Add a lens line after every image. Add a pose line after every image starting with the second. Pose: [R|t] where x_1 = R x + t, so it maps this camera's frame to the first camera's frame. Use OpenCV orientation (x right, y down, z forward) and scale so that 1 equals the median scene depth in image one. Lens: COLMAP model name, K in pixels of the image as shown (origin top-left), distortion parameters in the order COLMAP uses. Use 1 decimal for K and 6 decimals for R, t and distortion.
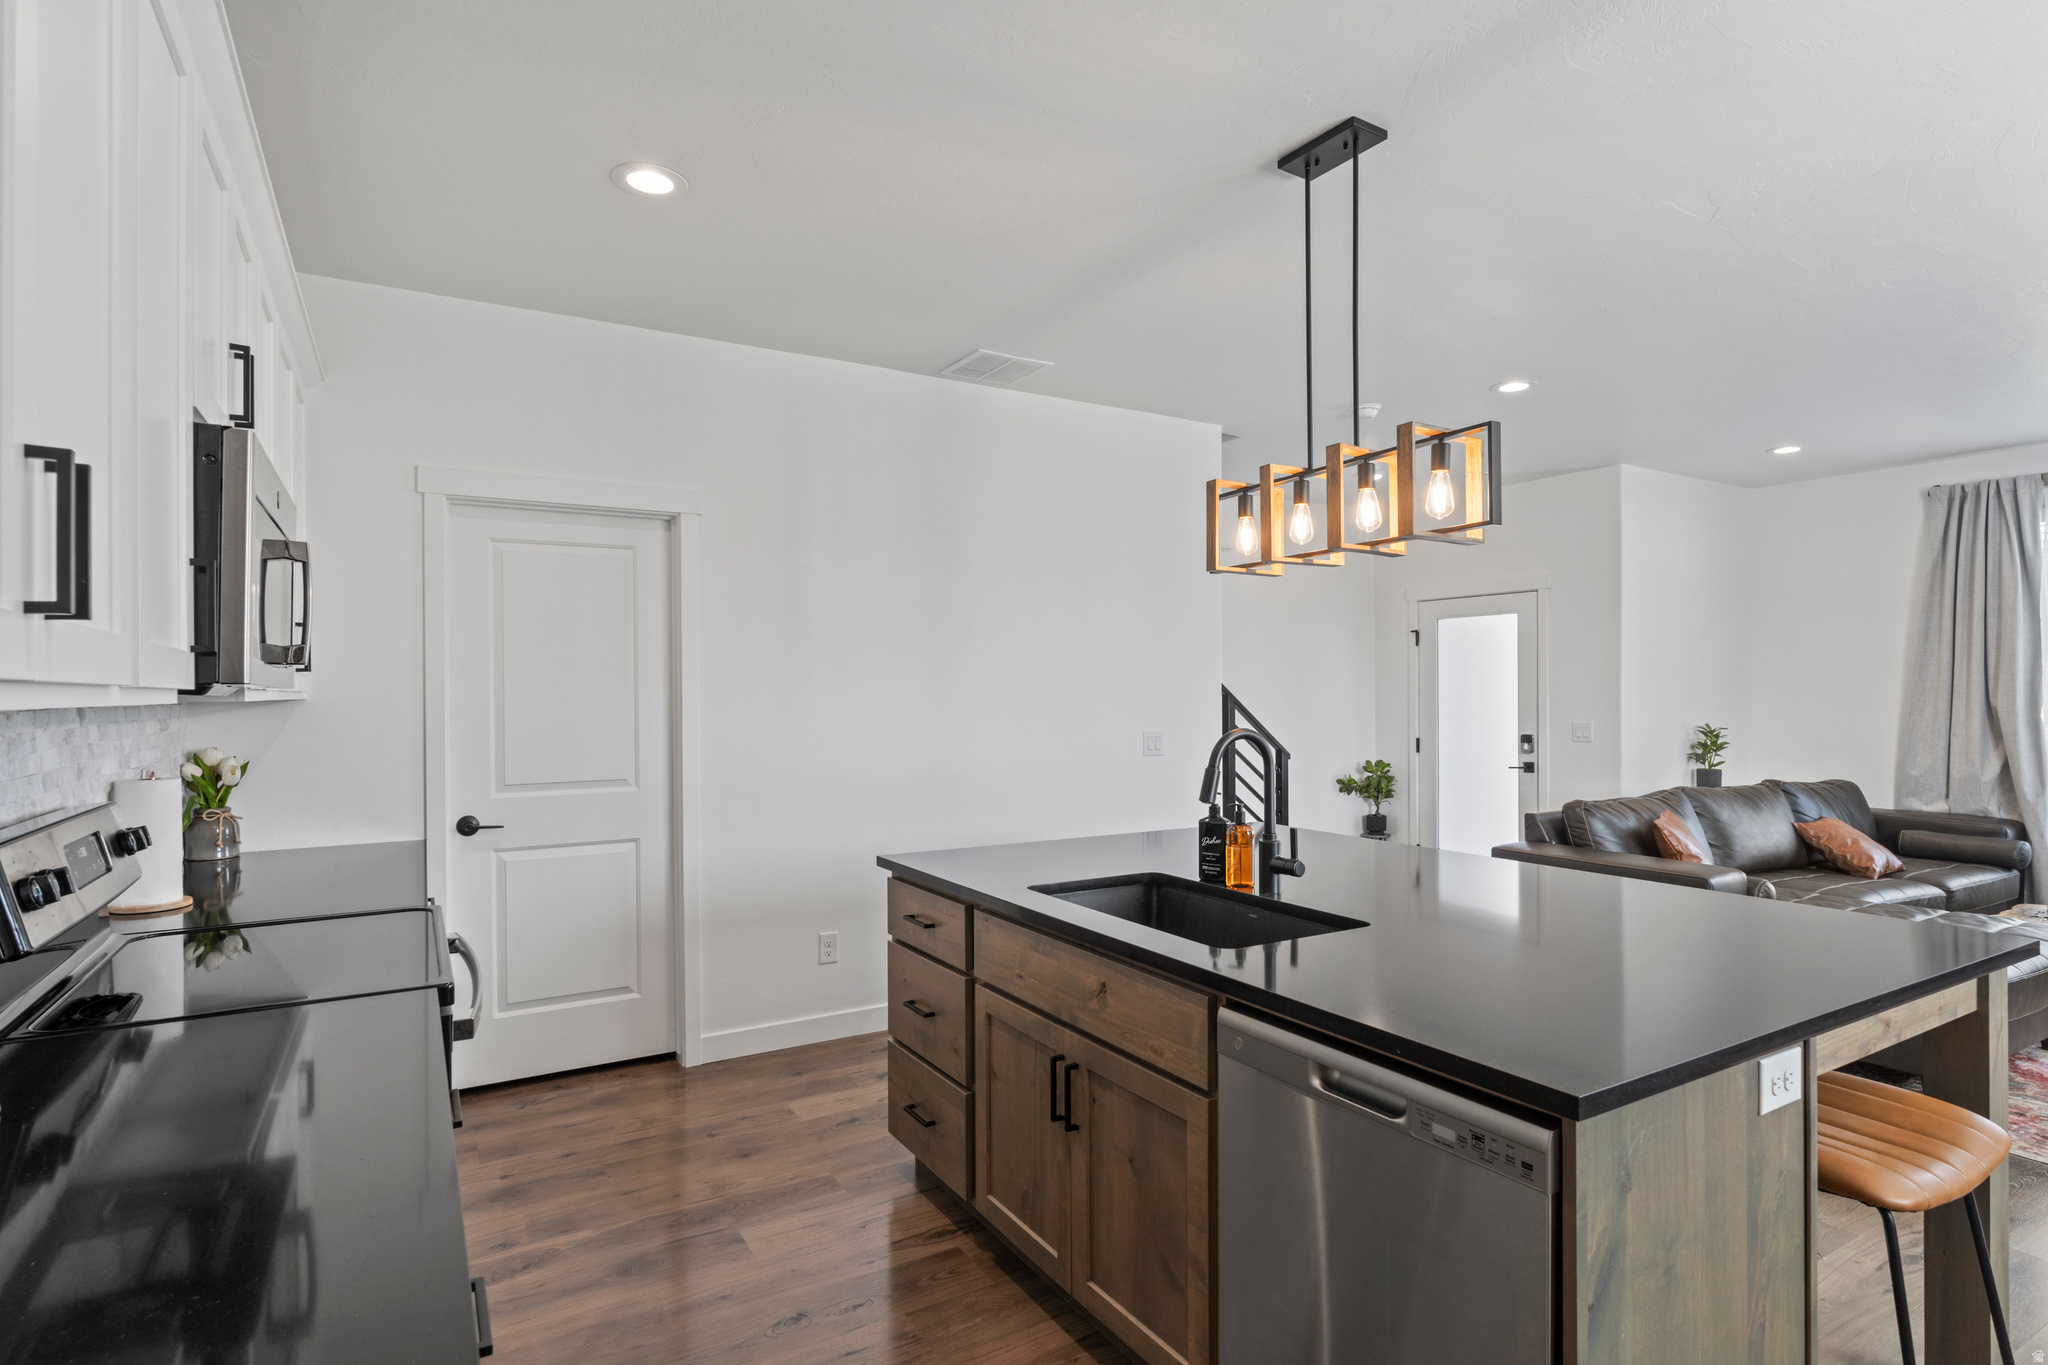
lens RADIAL K [[1051.6, 0, 1025.8], [0, 1051.6, 691.9], [0, 0, 1]] dist [-0.003472, -0.000997]
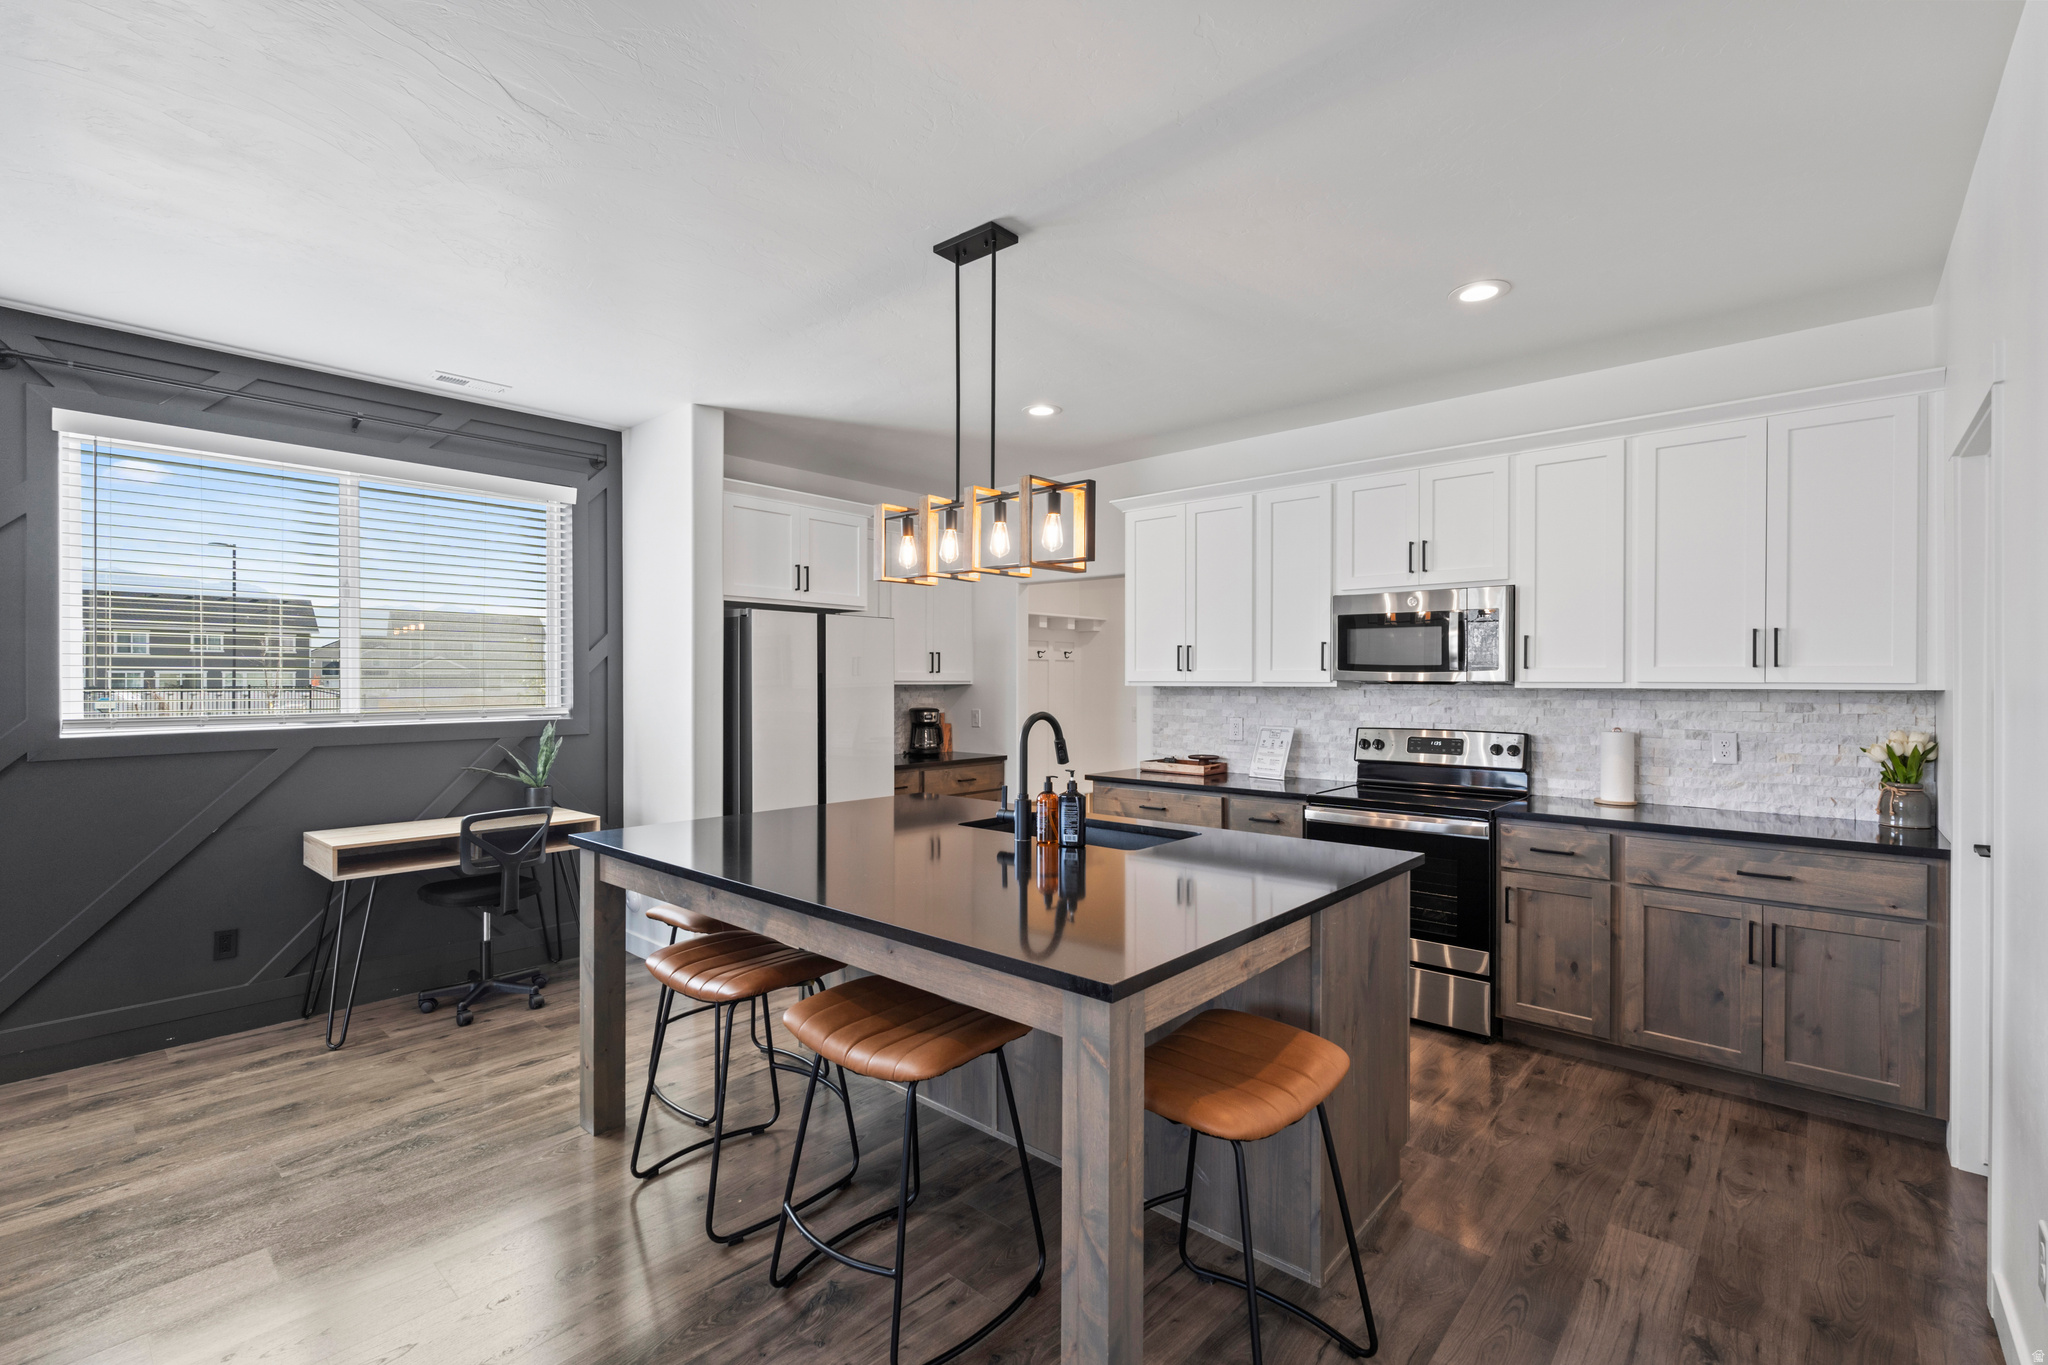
lens RADIAL K [[897.8, 0, 1024.0], [0, 897.8, 682.5], [0, 0, 1]] dist [-0.003587, 0.000955]
pose [[-0.955897, 0.002671, -0.293691, 0.242230], [0.001451, 0.999989, 0.004373, -0.003497], [0.293699, 0.003754, -0.955890, 0.896915]]
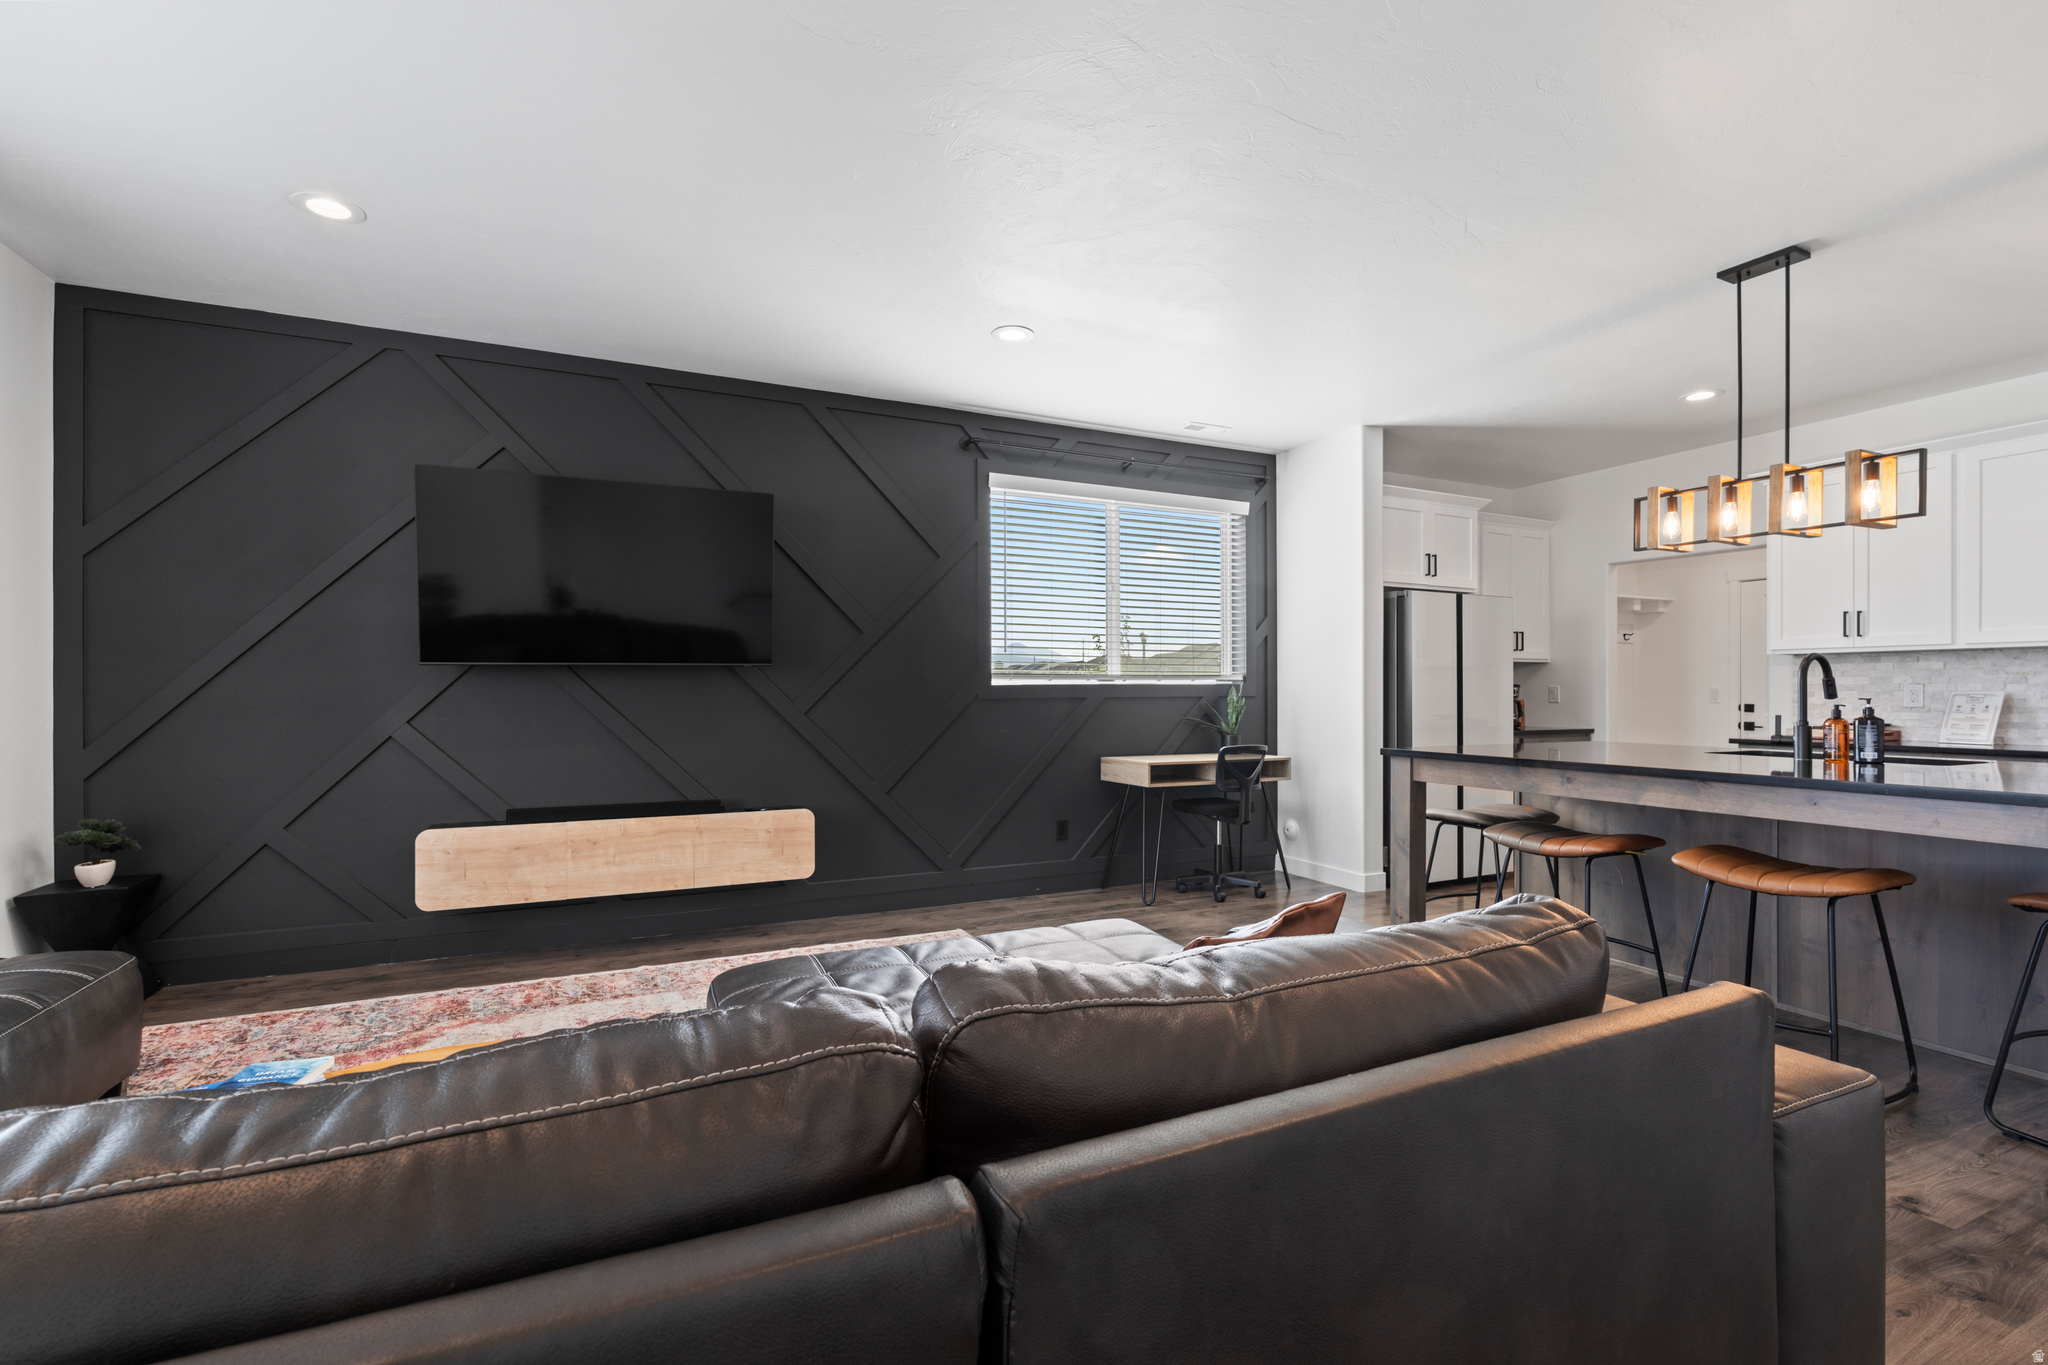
lens RADIAL K [[902.5, 0, 1025.7], [0, 902.5, 688.6], [0, 0, 1]] dist [-0.001163, 0.000165]
pose [[-0.995180, 0.001405, 0.098057, 0.536810], [0.001261, 0.999998, -0.001526, 0.038127], [-0.098059, -0.001395, -0.995180, 1.055194]]
